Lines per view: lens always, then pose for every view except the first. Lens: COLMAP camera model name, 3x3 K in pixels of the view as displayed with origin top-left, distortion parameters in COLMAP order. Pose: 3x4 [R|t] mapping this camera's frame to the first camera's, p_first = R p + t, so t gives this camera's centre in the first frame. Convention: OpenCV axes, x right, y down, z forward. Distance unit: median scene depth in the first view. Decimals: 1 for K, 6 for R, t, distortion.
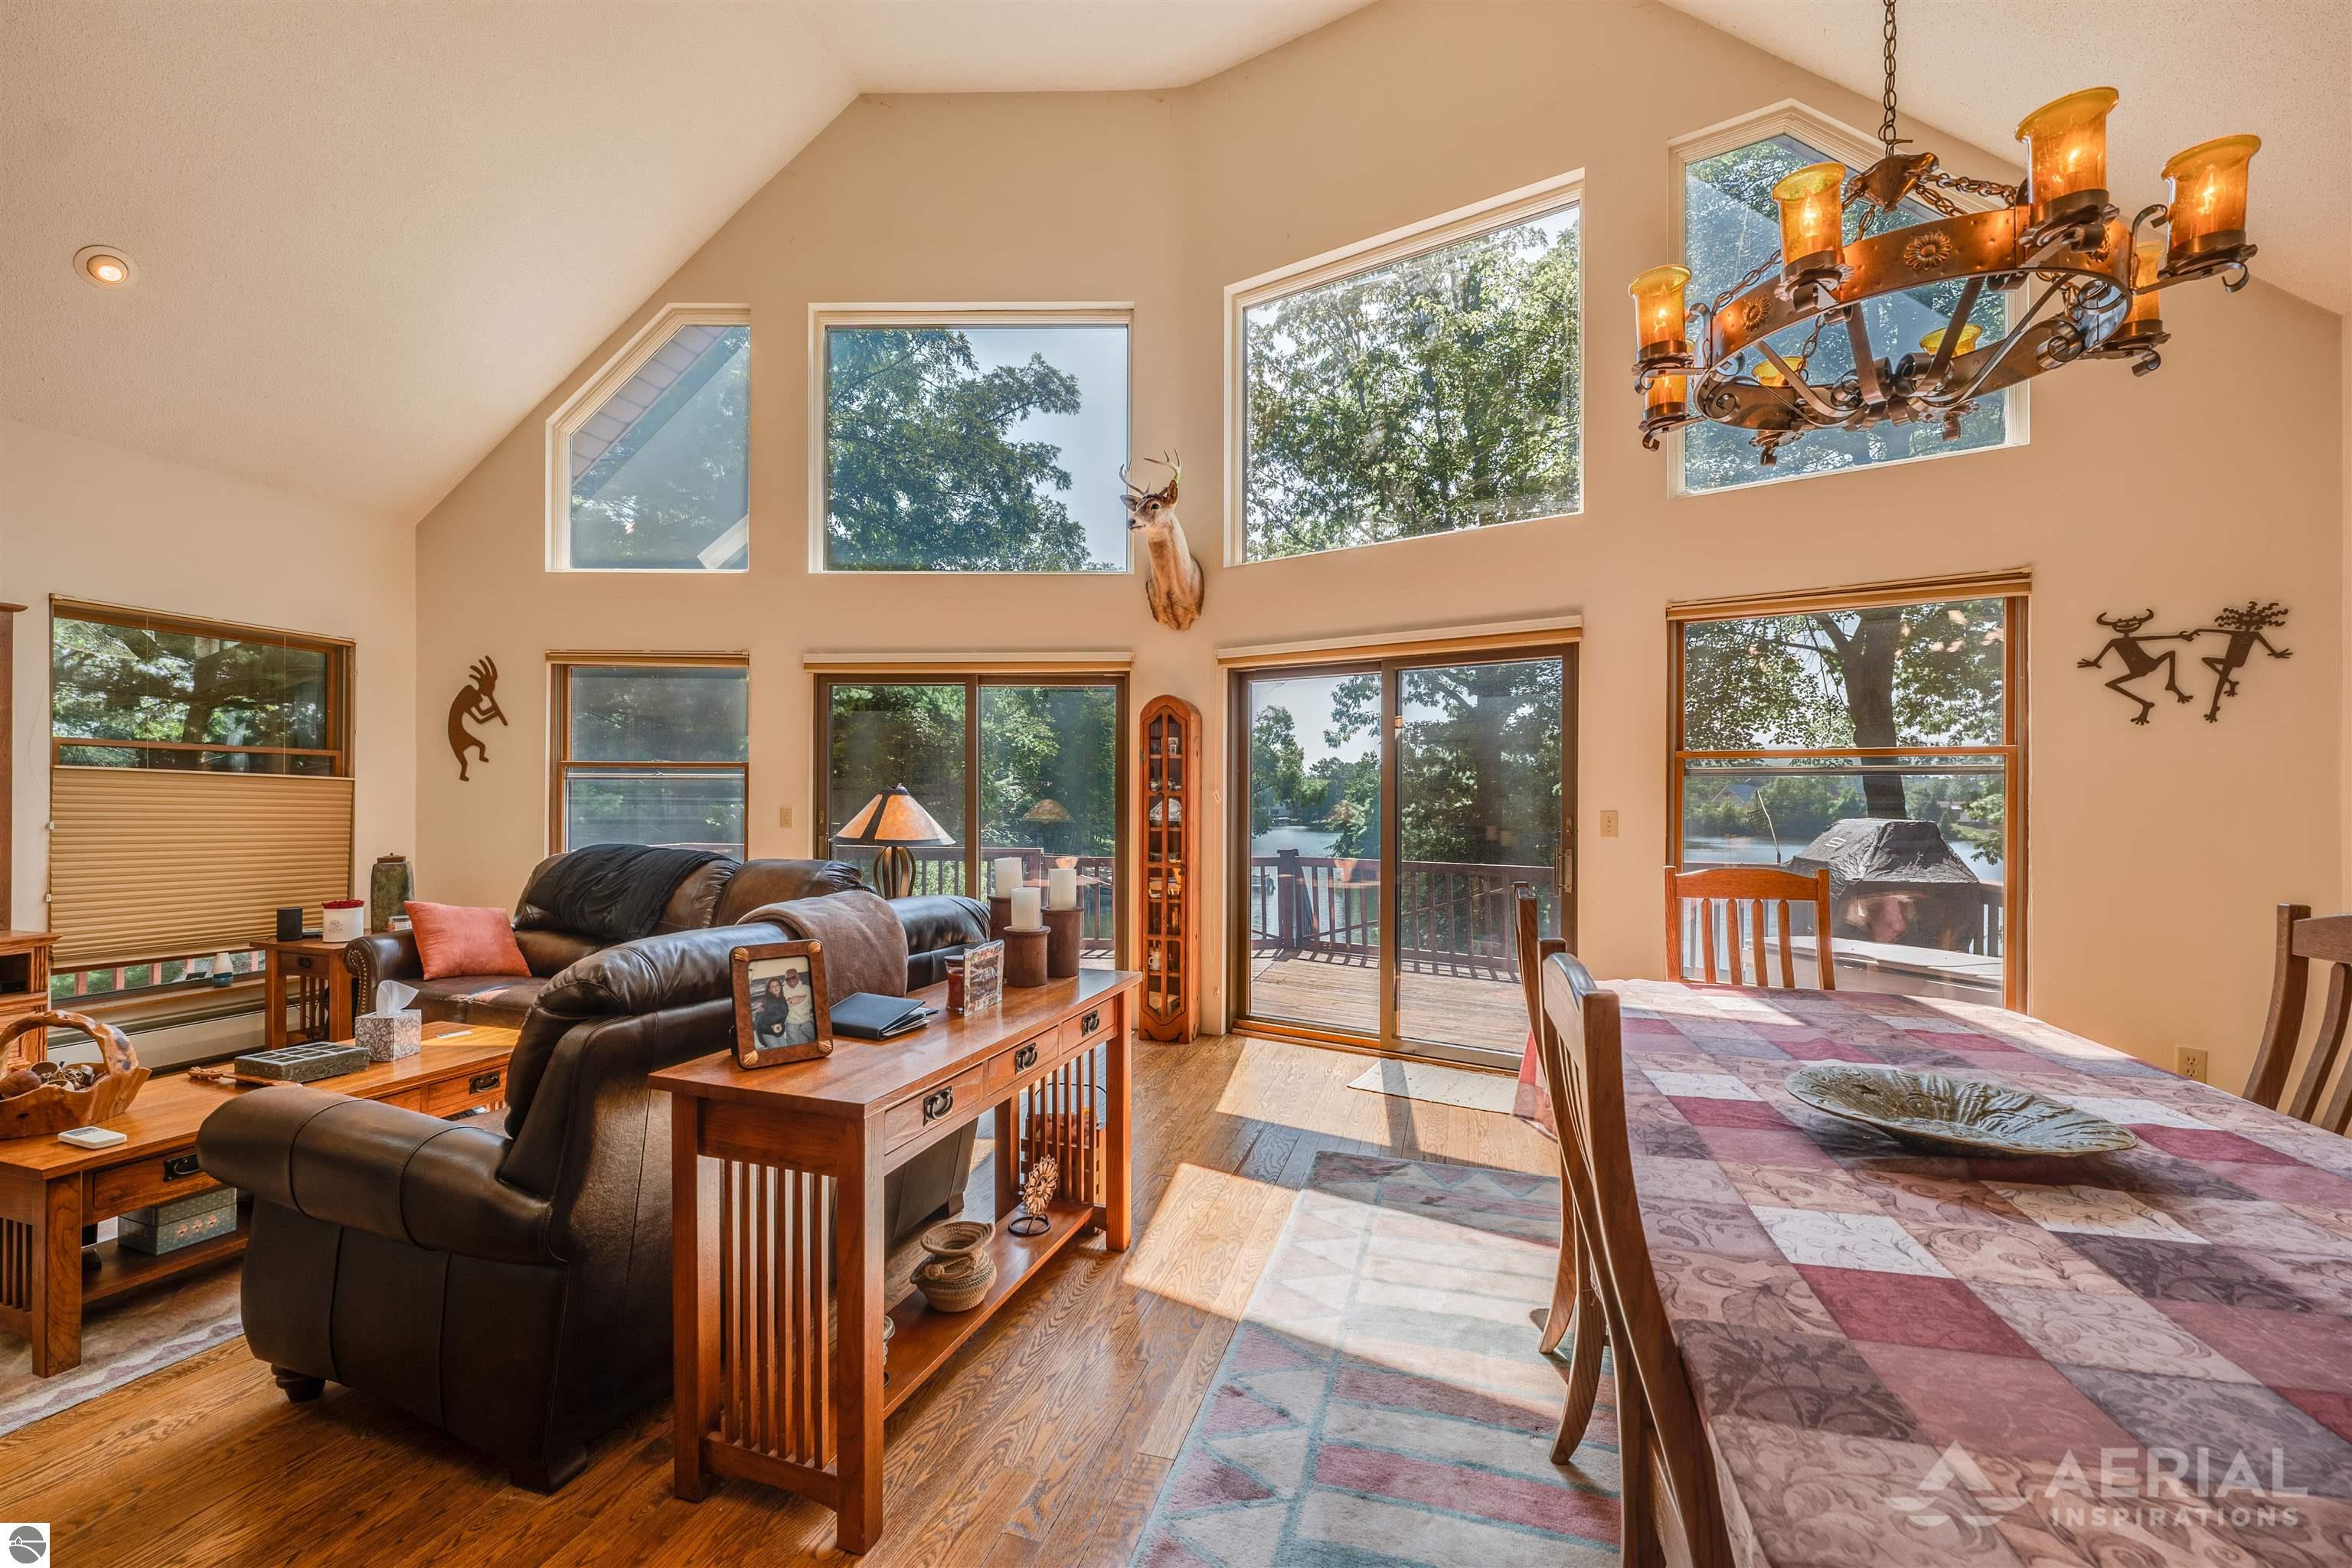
lens RADIAL K [[964.0, 0, 1182.7], [0, 964.0, 814.9], [0, 0, 1]] dist [-0.002120, -0.000076]
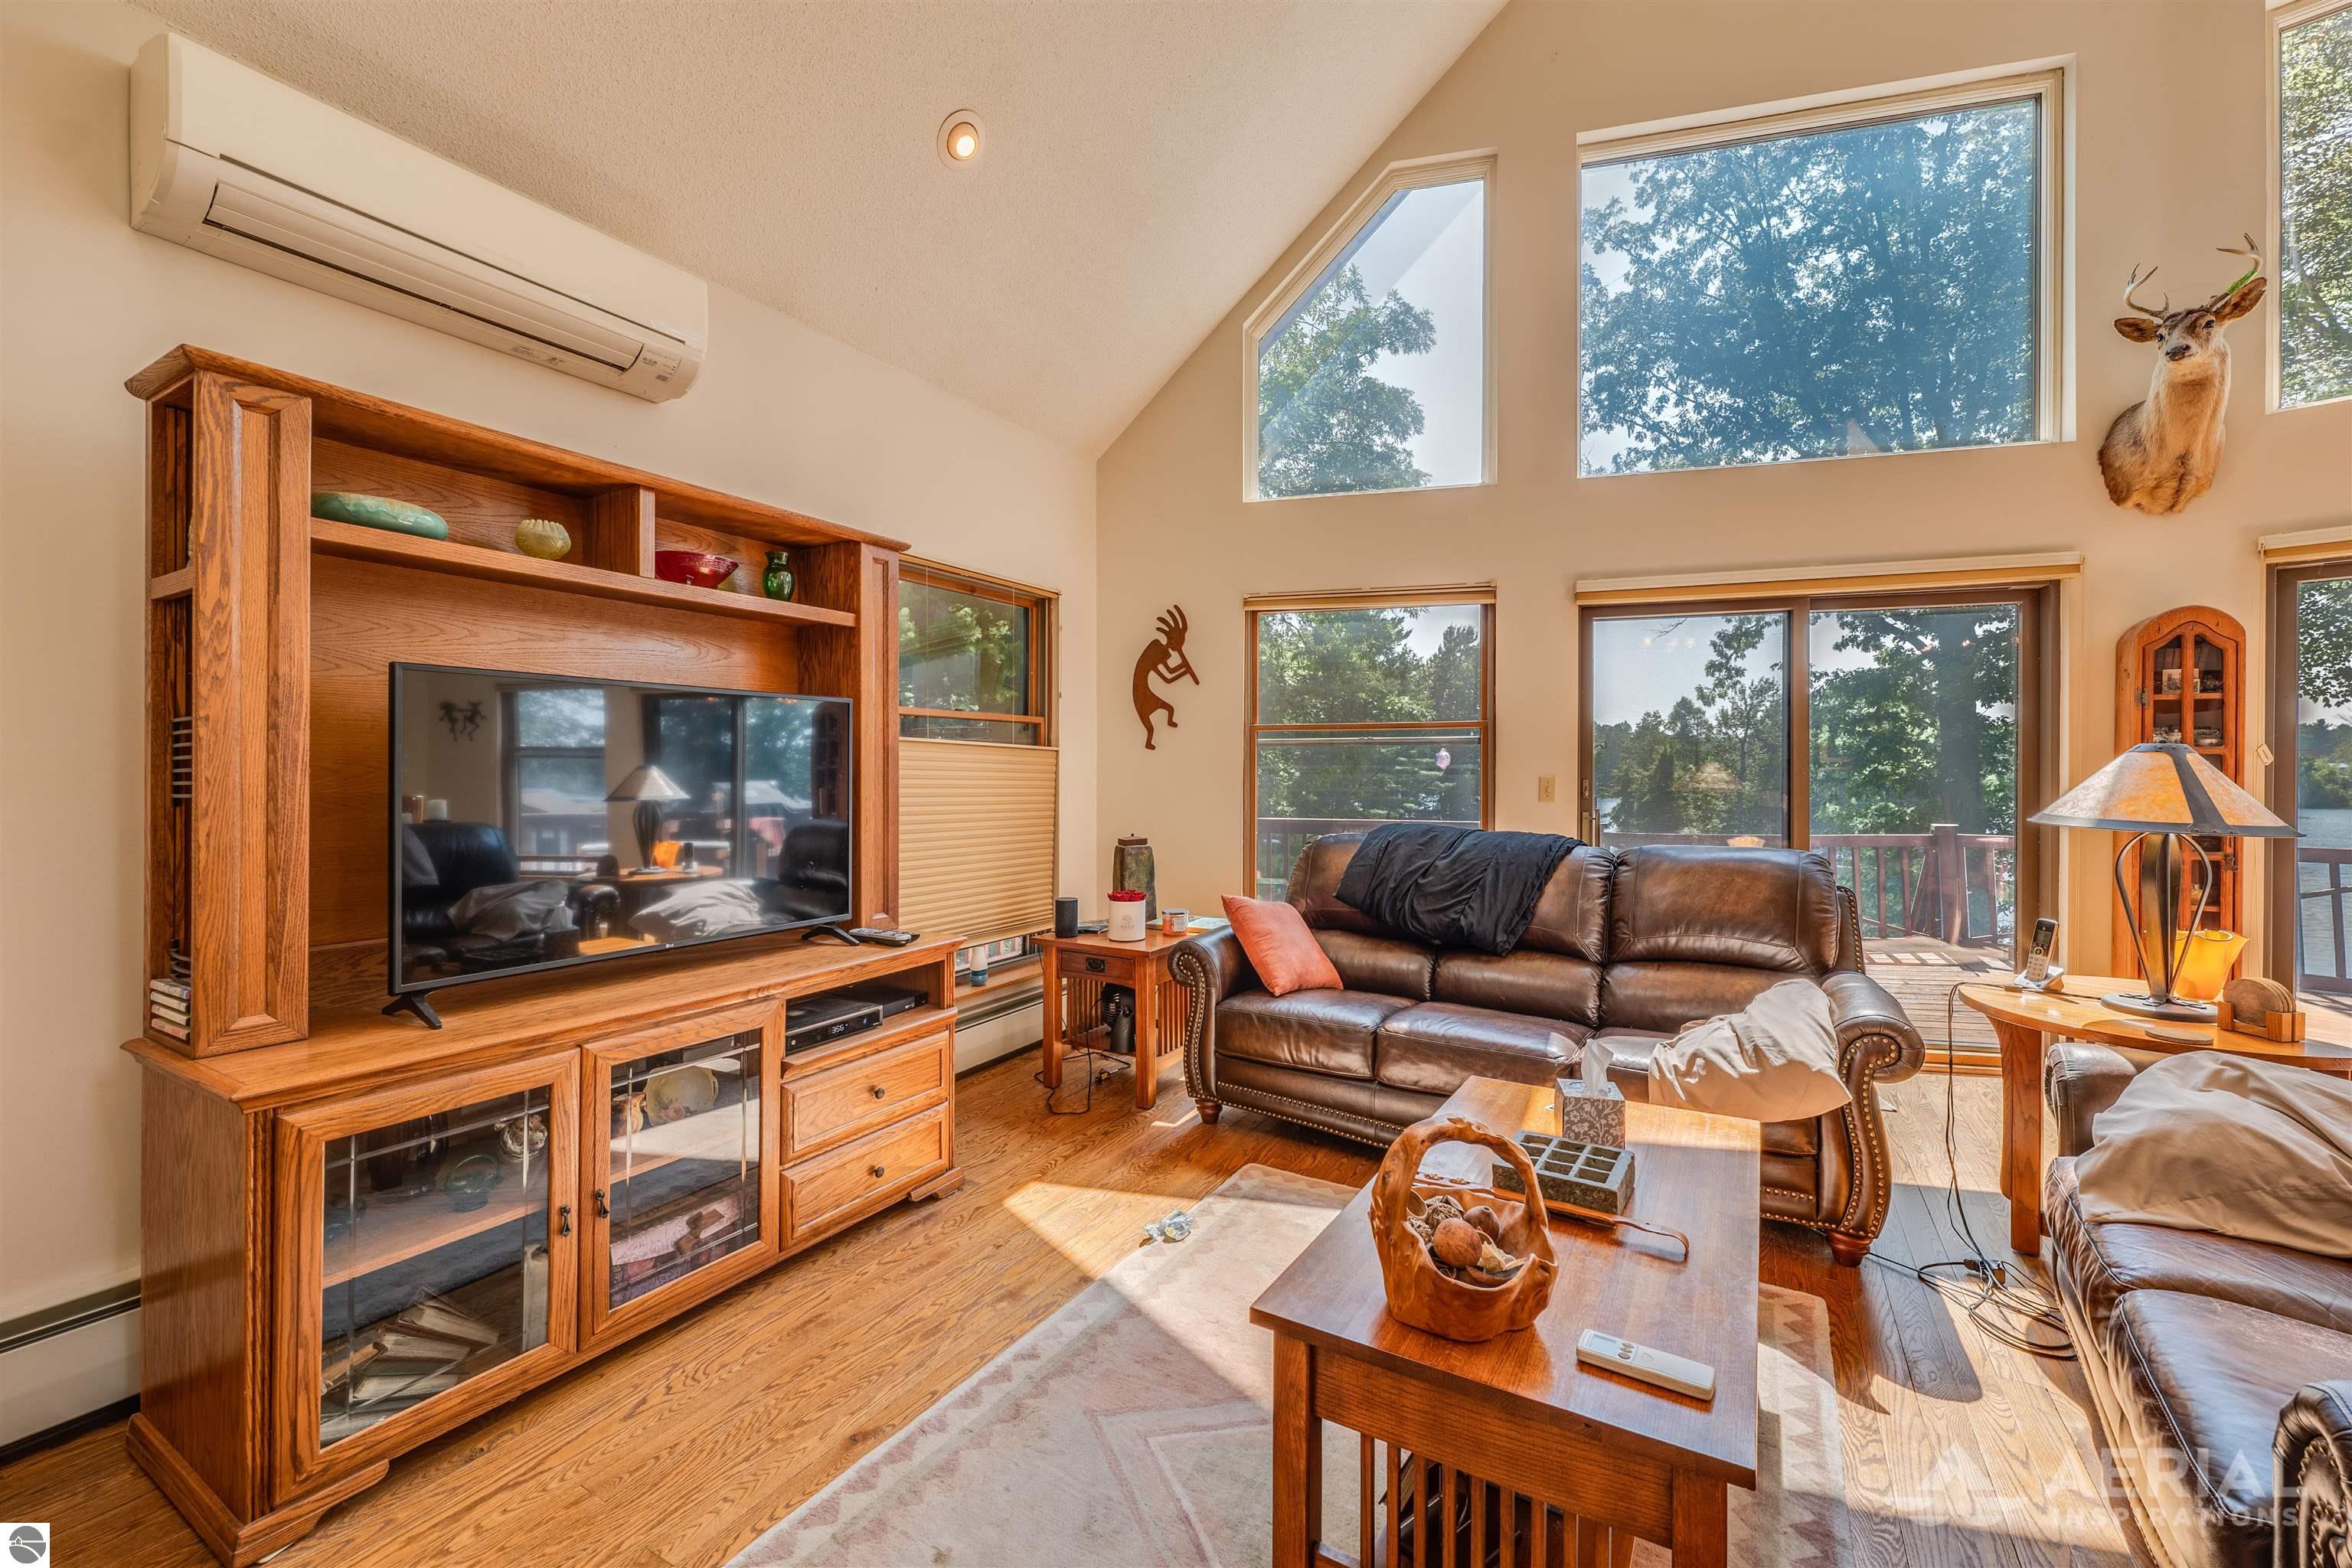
lens RADIAL K [[967.9, 0, 1176.0], [0, 967.9, 784.0], [0, 0, 1]] dist [0.001640, -0.000021]
pose [[0.968861, -0.005993, -0.247533, -0.507532], [0.006014, 0.999982, -0.000672, -0.003224], [0.247533, -0.000837, 0.968879, 0.155849]]
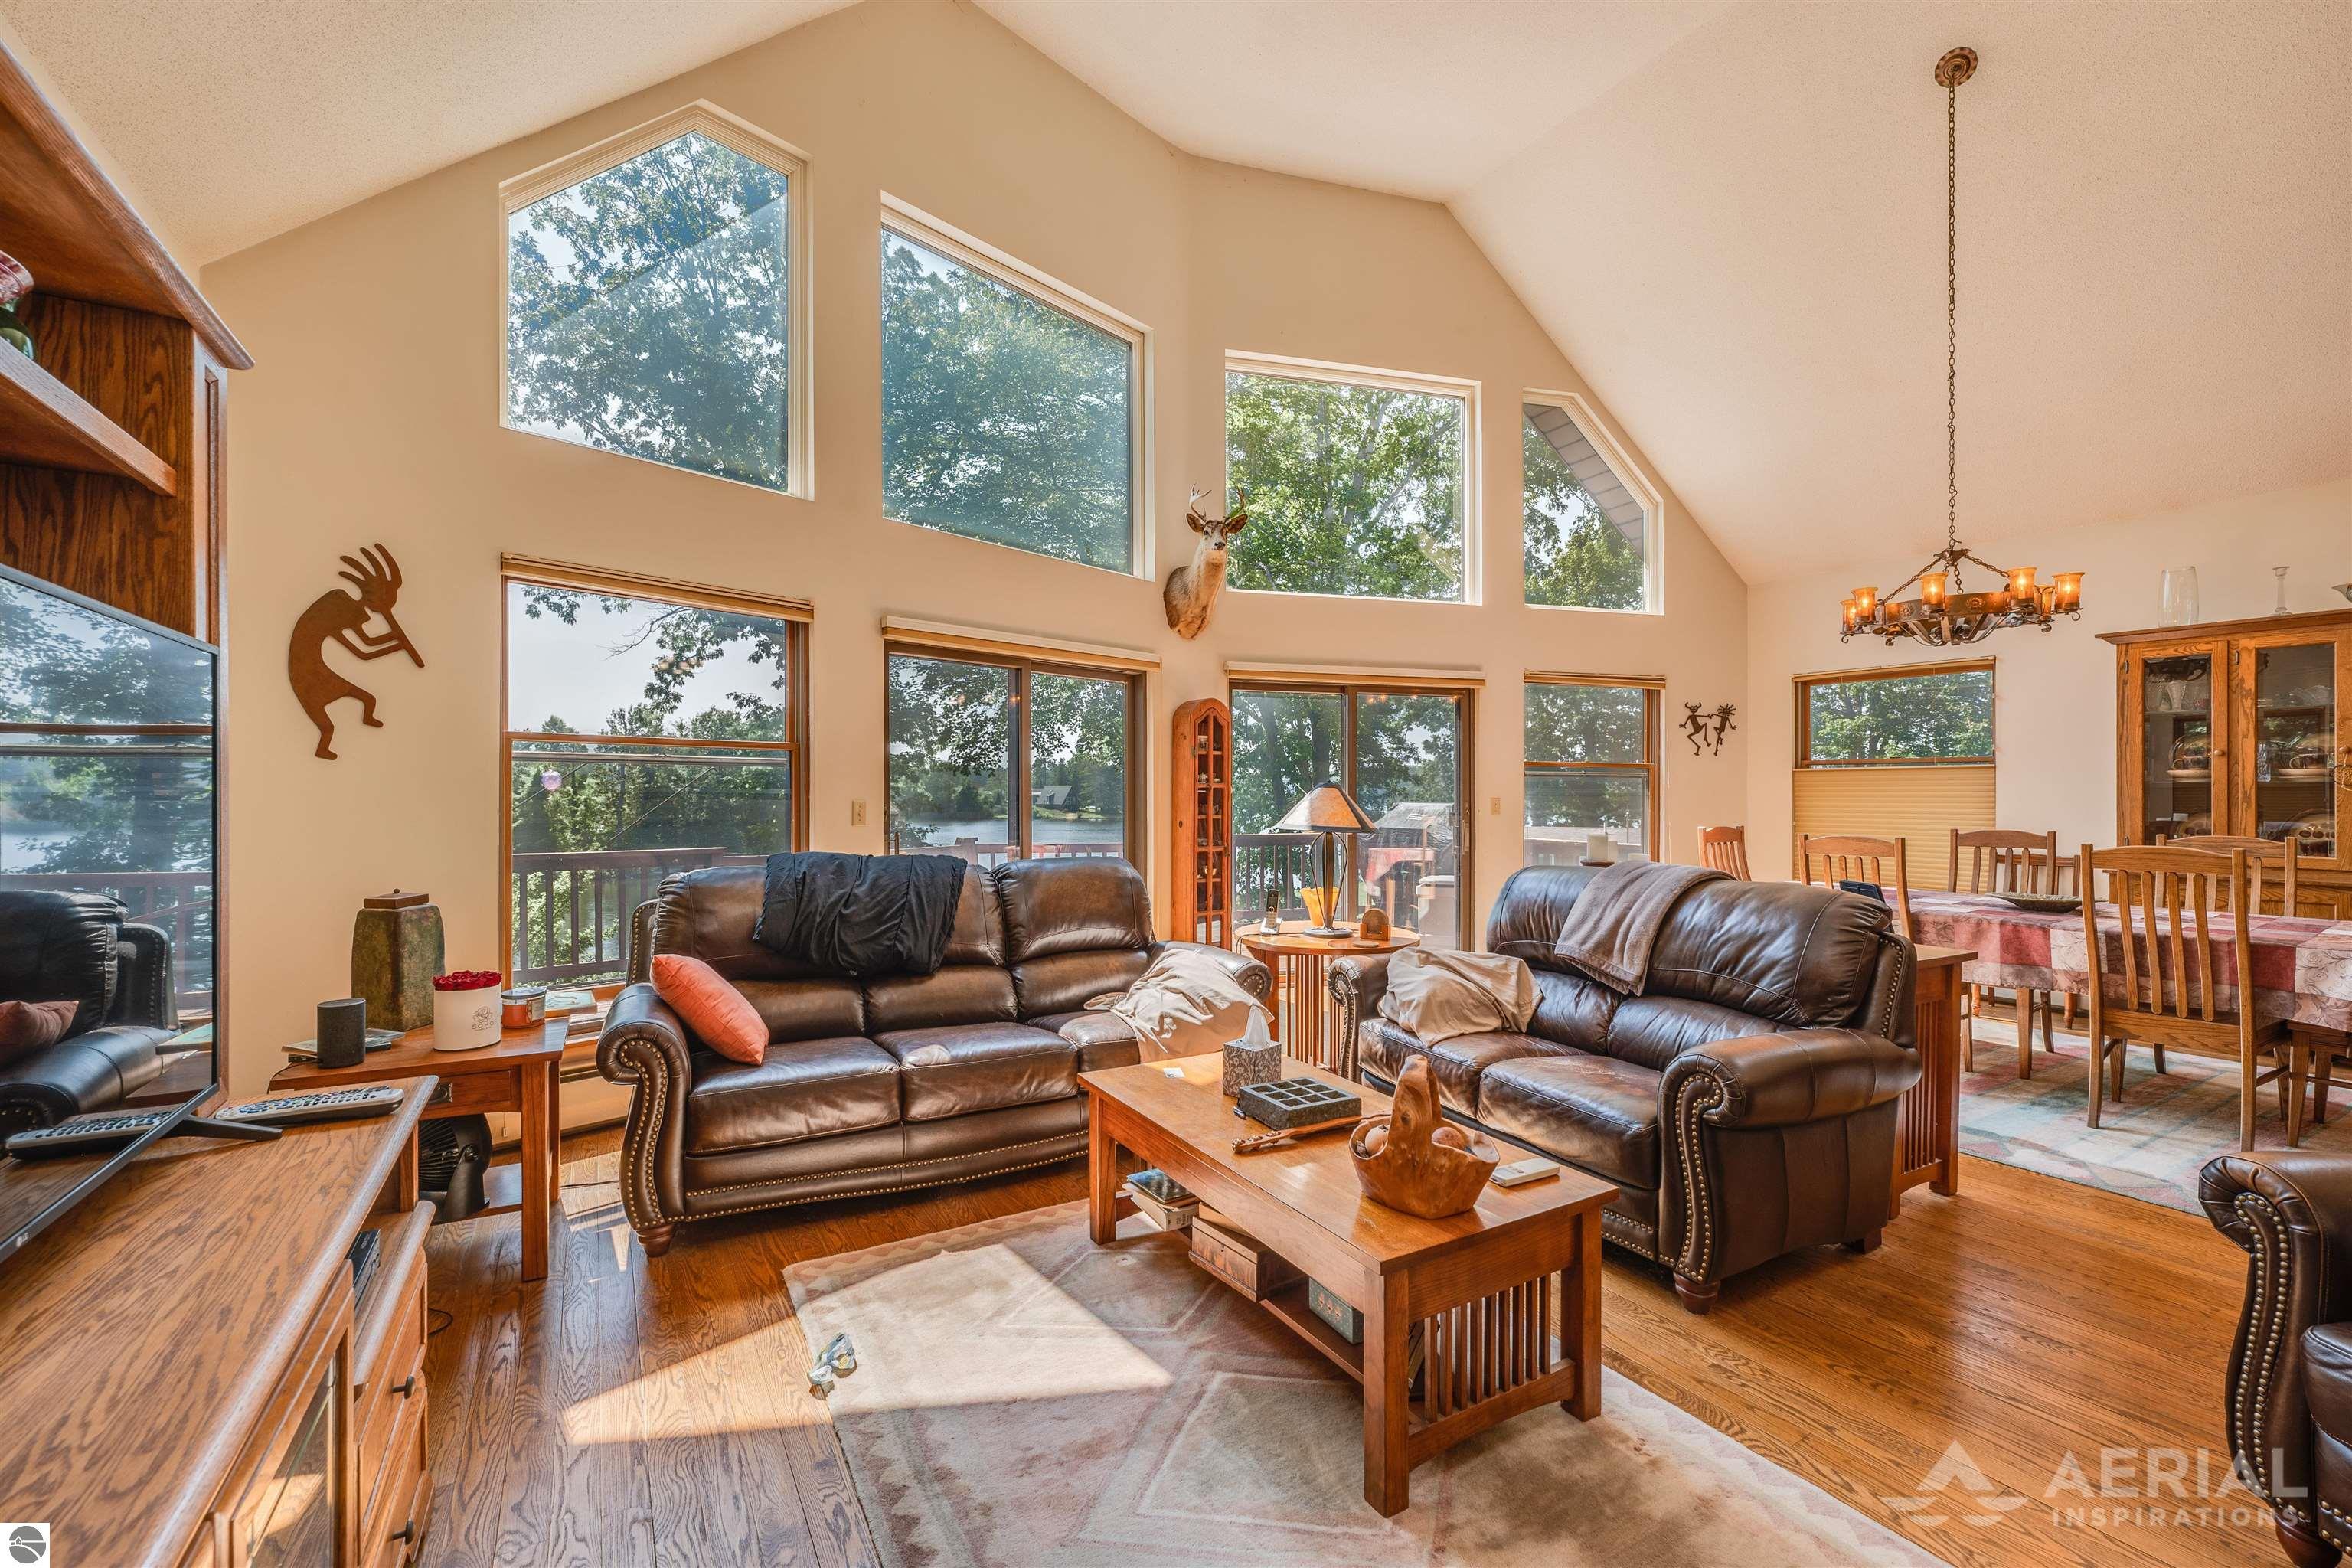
lens RADIAL K [[955.5, 0, 1179.9], [0, 955.5, 803.5], [0, 0, 1]] dist [-0.010850, -0.000099]
pose [[0.673375, -0.011056, 0.739218, -0.820628], [0.009358, 0.999936, 0.006431, -0.008353], [-0.739242, 0.002587, 0.673435, 0.262076]]
